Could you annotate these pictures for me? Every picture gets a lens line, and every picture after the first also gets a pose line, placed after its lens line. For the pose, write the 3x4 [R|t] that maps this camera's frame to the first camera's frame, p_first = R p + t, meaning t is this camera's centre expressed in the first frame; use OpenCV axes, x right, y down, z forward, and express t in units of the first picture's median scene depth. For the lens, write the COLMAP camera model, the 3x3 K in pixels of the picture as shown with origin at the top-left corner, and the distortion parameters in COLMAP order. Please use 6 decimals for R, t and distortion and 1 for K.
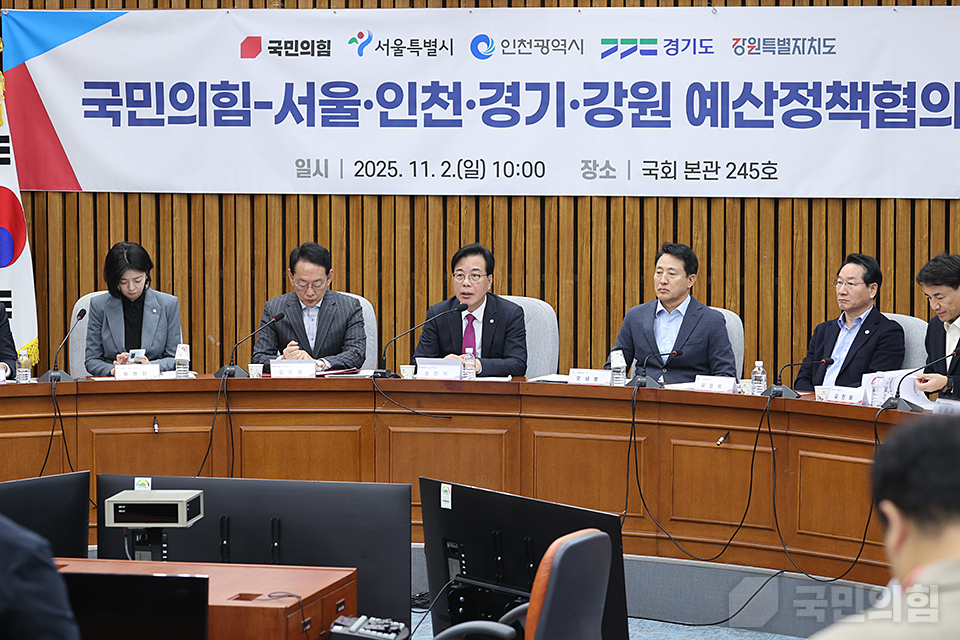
lens RADIAL K [[3428.6, 0, 480.0], [0, 3428.6, 320.0], [0, 0, 1]] dist [0.051332, -0.197432]
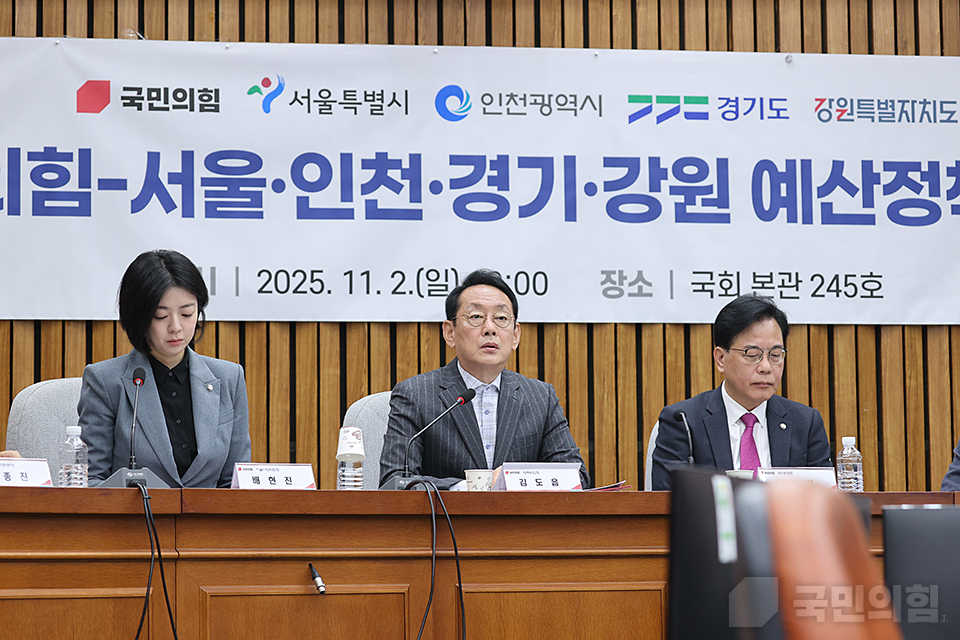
lens RADIAL K [[2707.4, 0, 480.0], [0, 2707.4, 320.0], [0, 0, 1]] dist [0.027399, 0.059771]
pose [[0.933755, 0.027176, 0.356880, -0.183095], [0.034589, 0.985595, -0.165550, 0.050859], [-0.356238, 0.166927, 0.919364, 0.513551]]
